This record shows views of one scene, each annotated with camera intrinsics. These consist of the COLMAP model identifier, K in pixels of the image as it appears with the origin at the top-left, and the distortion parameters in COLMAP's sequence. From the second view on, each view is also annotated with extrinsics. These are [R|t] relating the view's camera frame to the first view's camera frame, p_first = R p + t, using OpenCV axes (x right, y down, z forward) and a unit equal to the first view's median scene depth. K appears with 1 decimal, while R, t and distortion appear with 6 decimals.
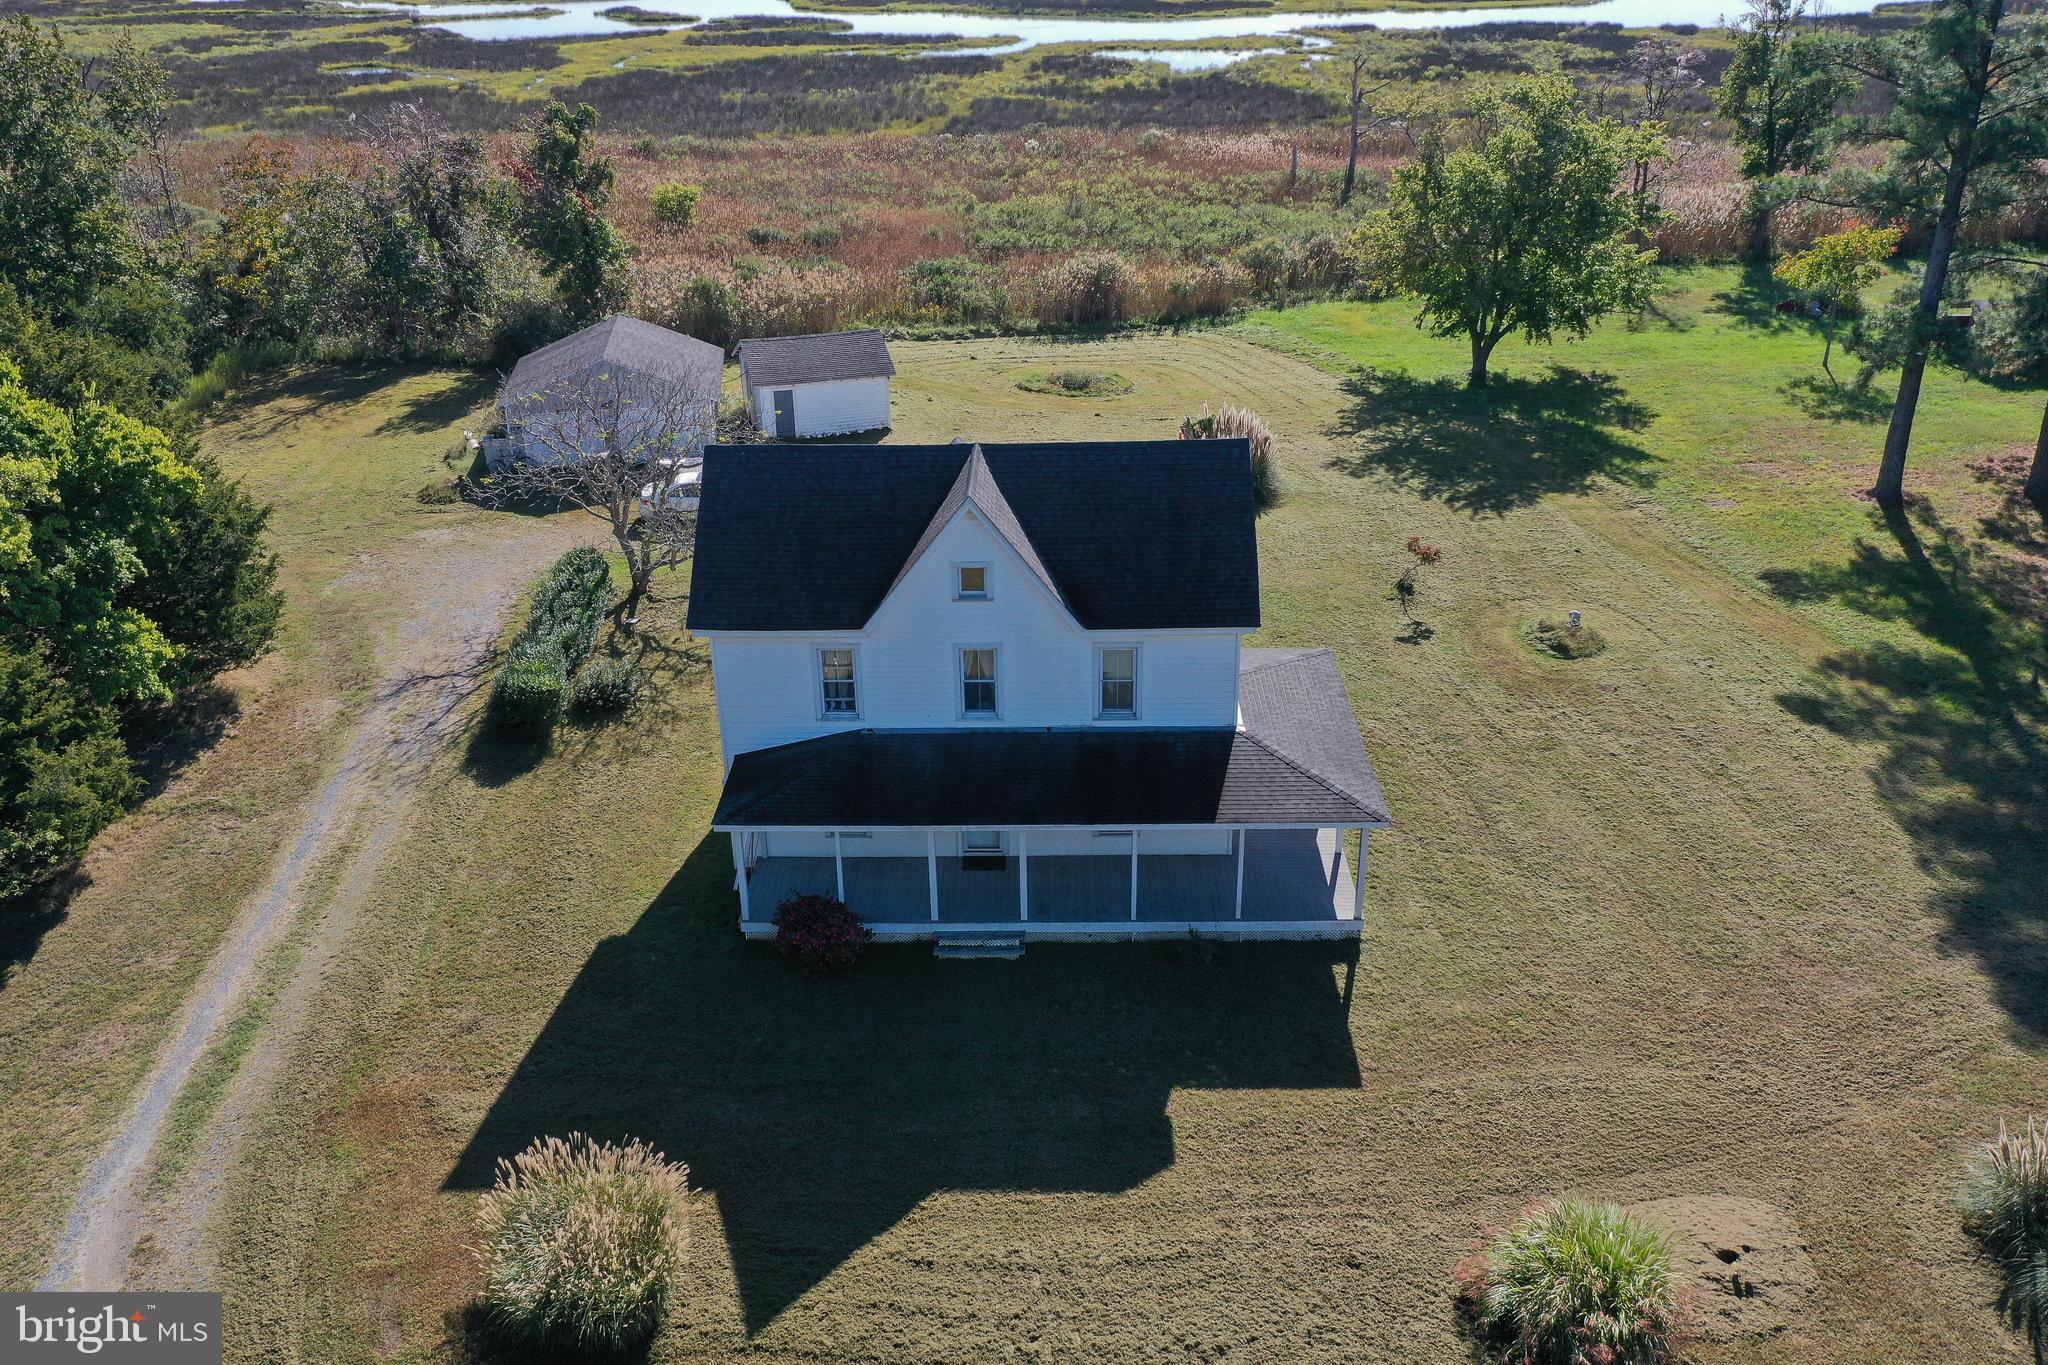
lens RADIAL K [[1633.7, 0, 1027.7], [0, 1633.7, 680.8], [0, 0, 1]] dist [0.012135, 0.005751]
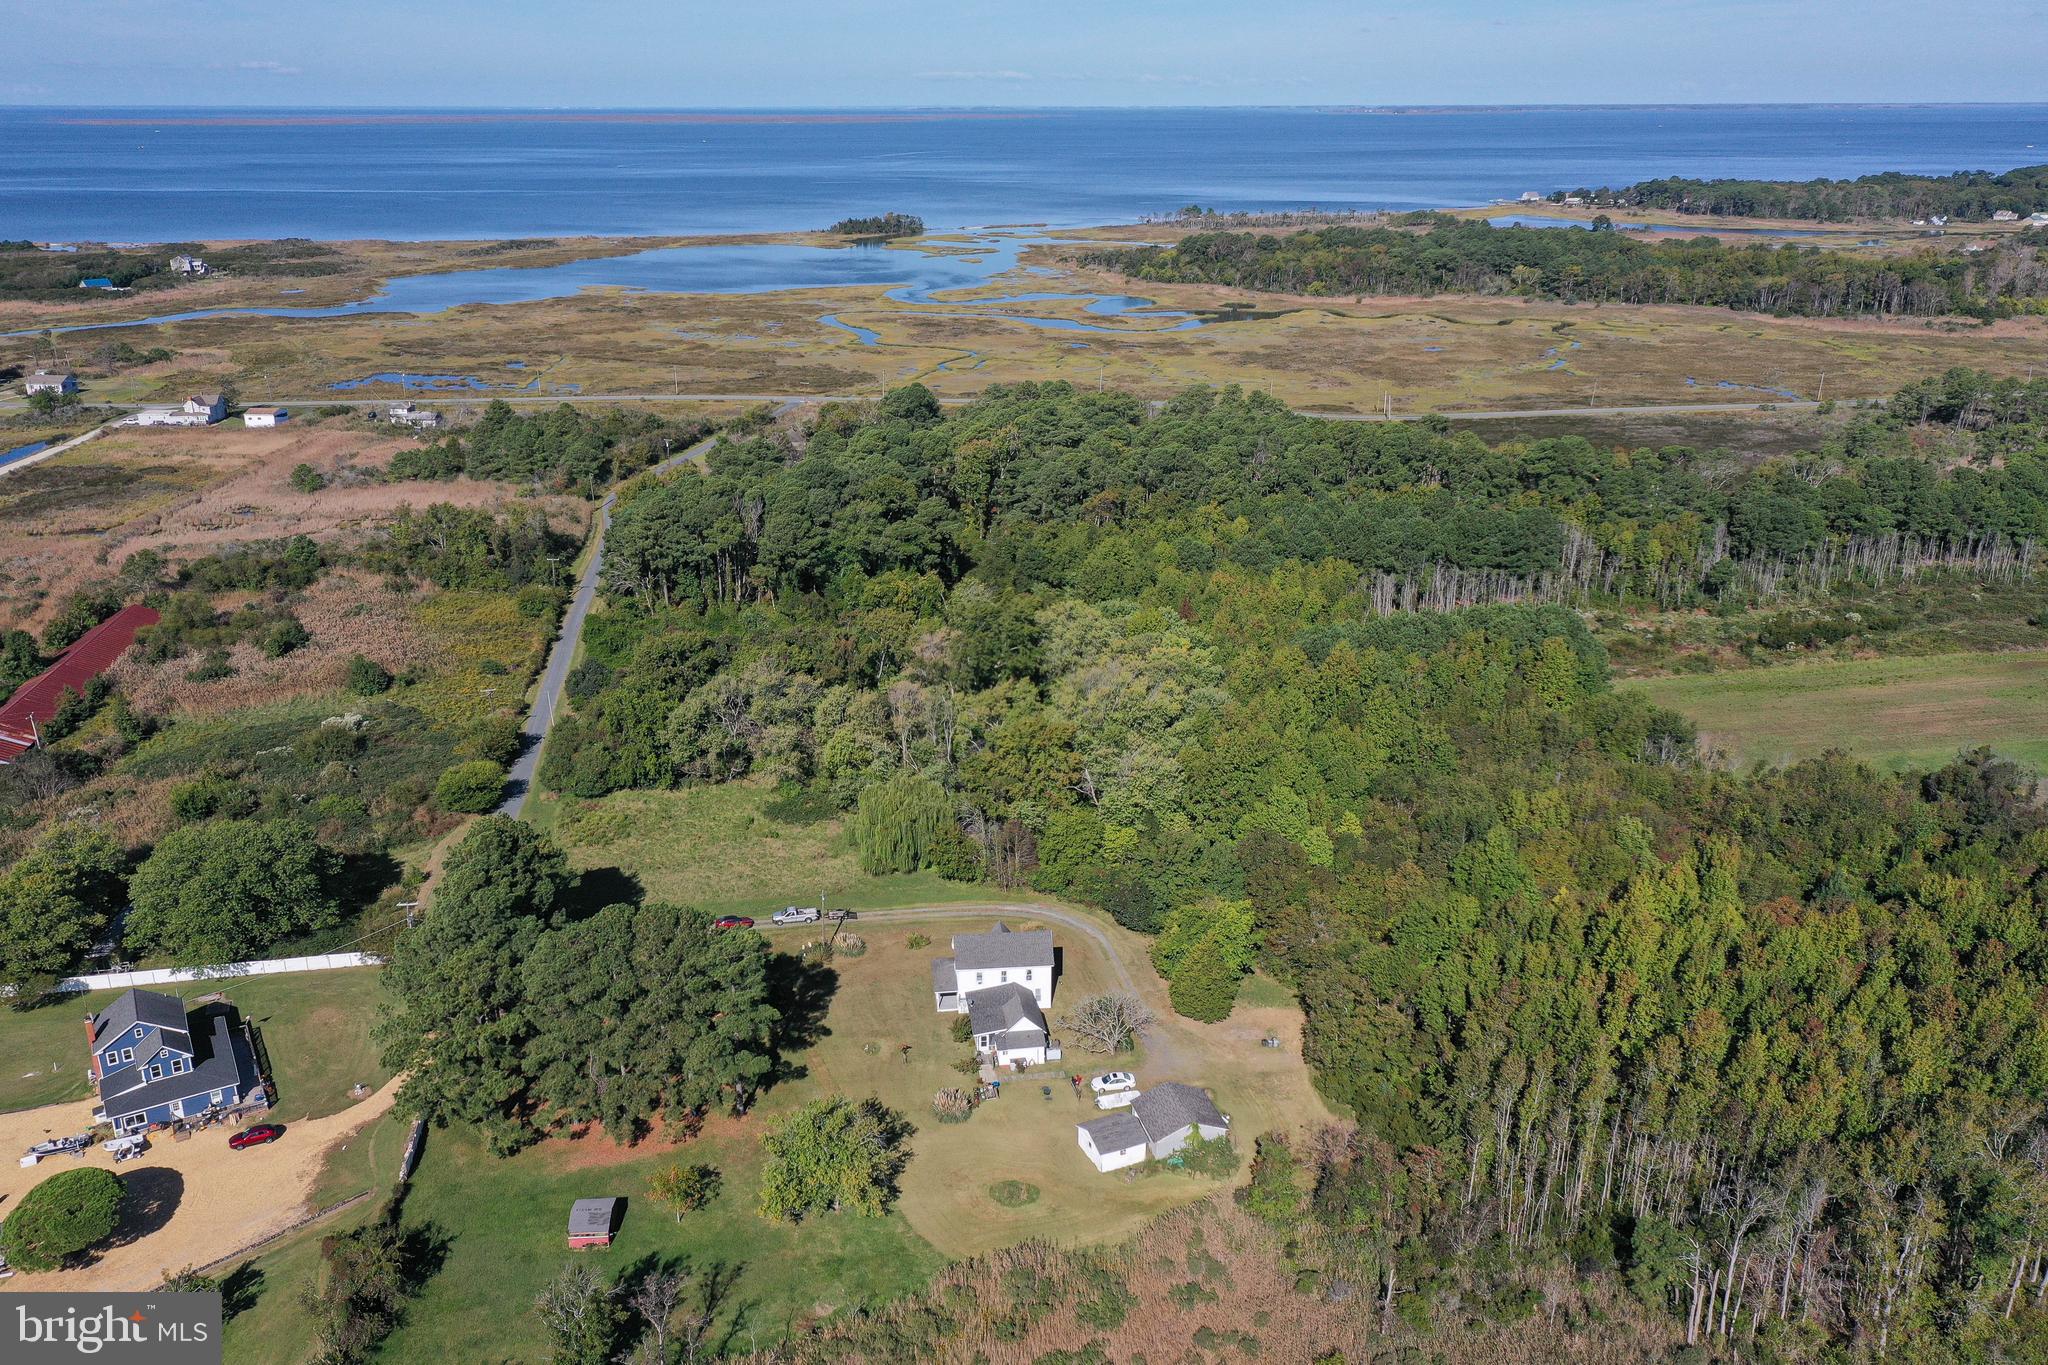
lens RADIAL K [[1667.6, 0, 1024.0], [0, 1667.6, 682.5], [0, 0, 1]] dist [0.011181, 0.003993]
pose [[-0.992654, 0.057871, -0.106245, 0.327801], [-0.036780, 0.692263, 0.720708, -3.475927], [0.115258, 0.719321, -0.685049, 3.081674]]
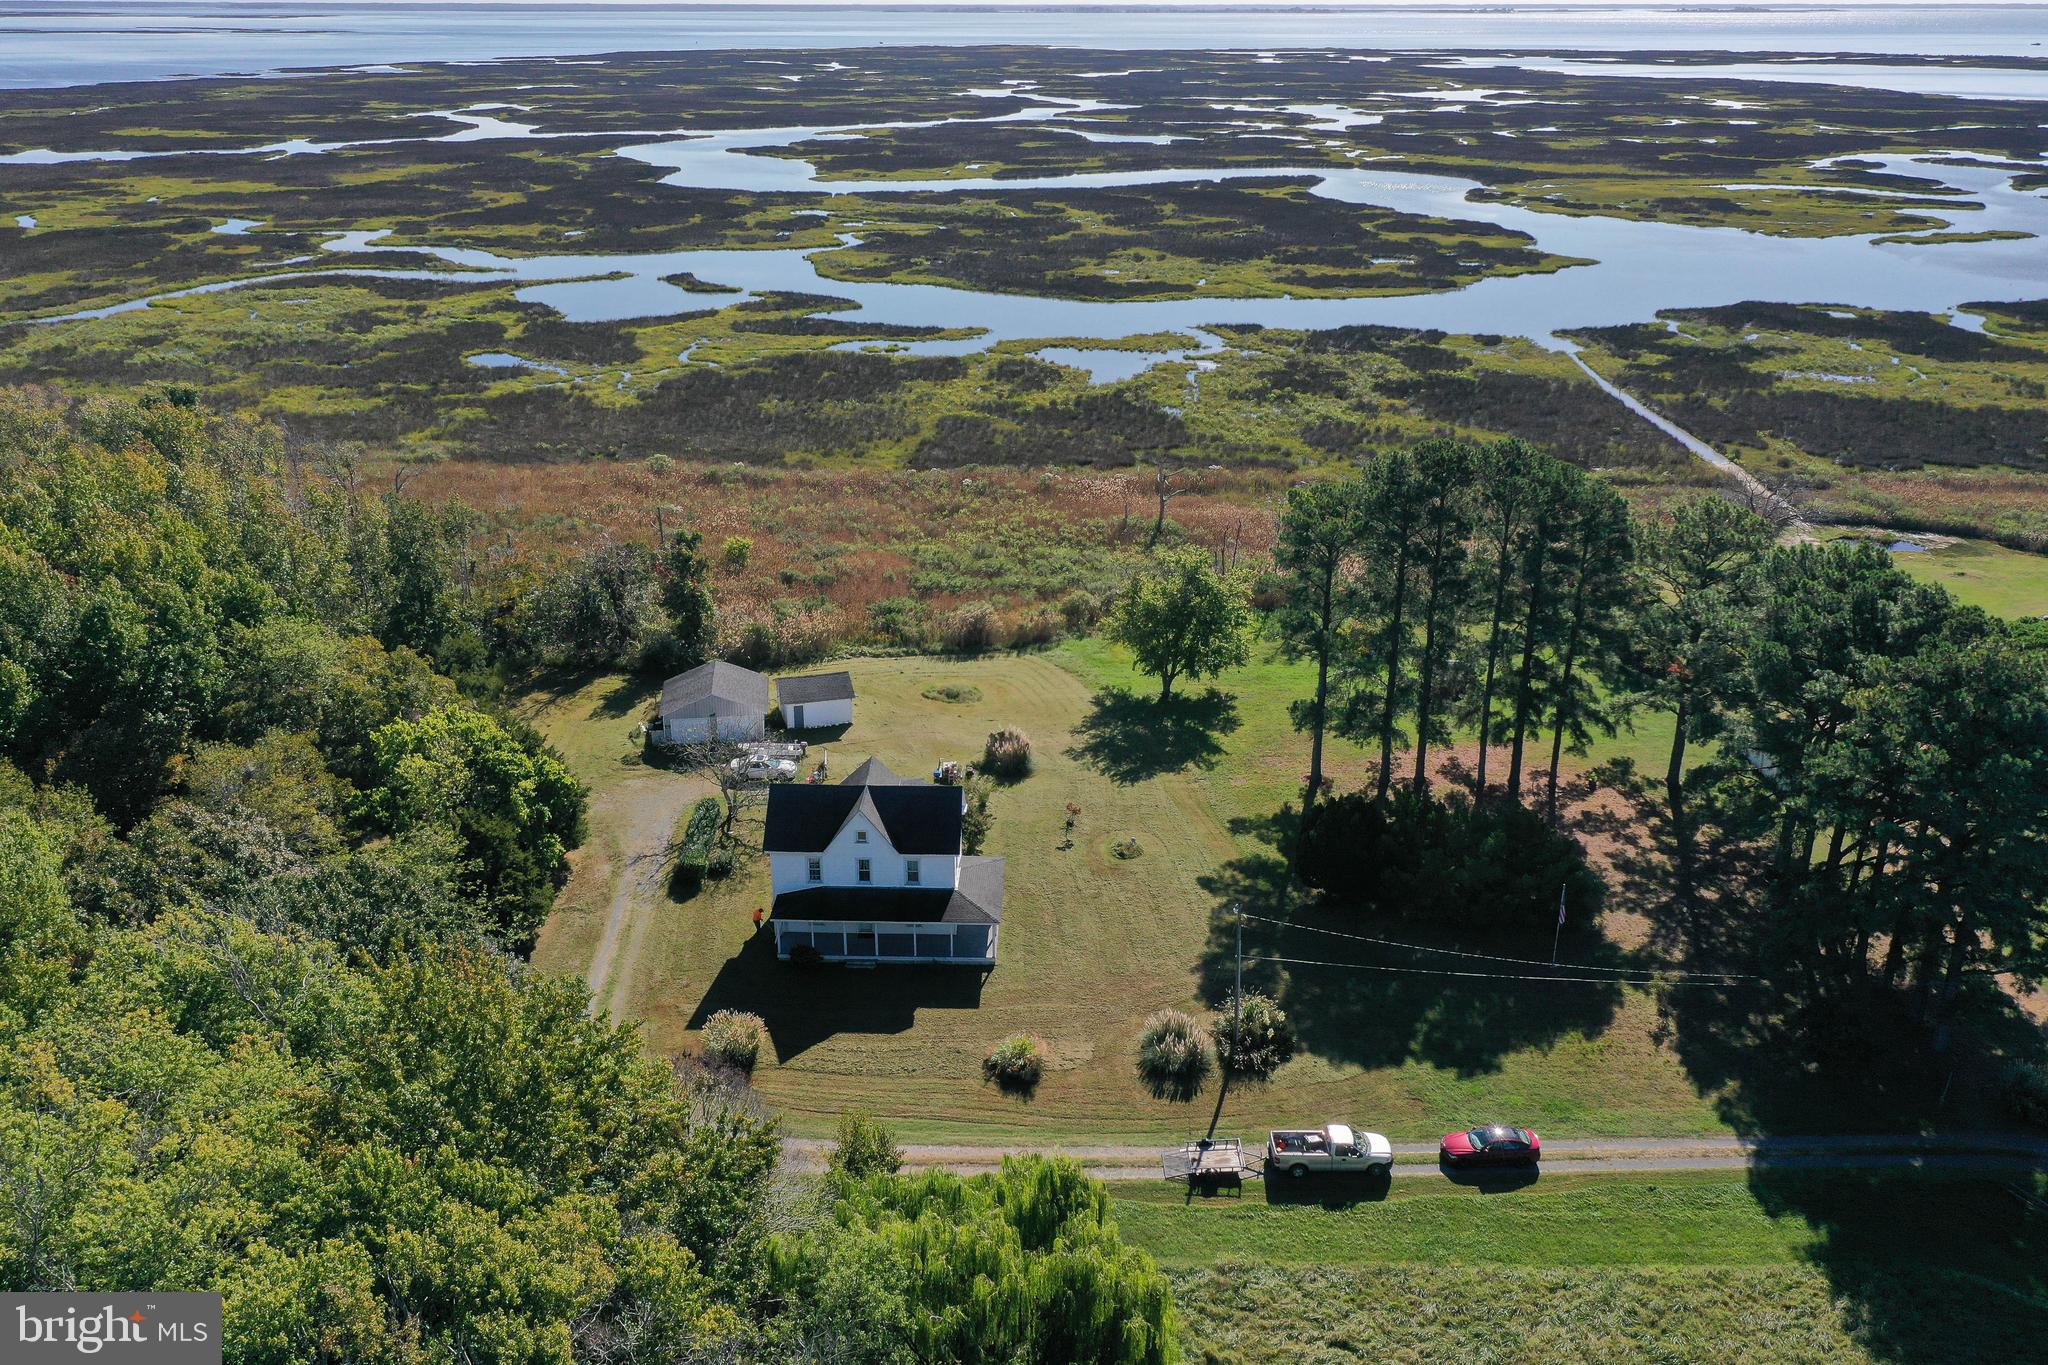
lens RADIAL K [[1663.1, 0, 1036.1], [0, 1663.1, 680.8], [0, 0, 1]] dist [0.012322, -0.001573]
pose [[0.999743, 0.022563, -0.002212, 0.190874], [-0.022662, 0.997296, -0.069912, -0.094637], [0.000629, 0.069944, 0.997551, -1.359189]]
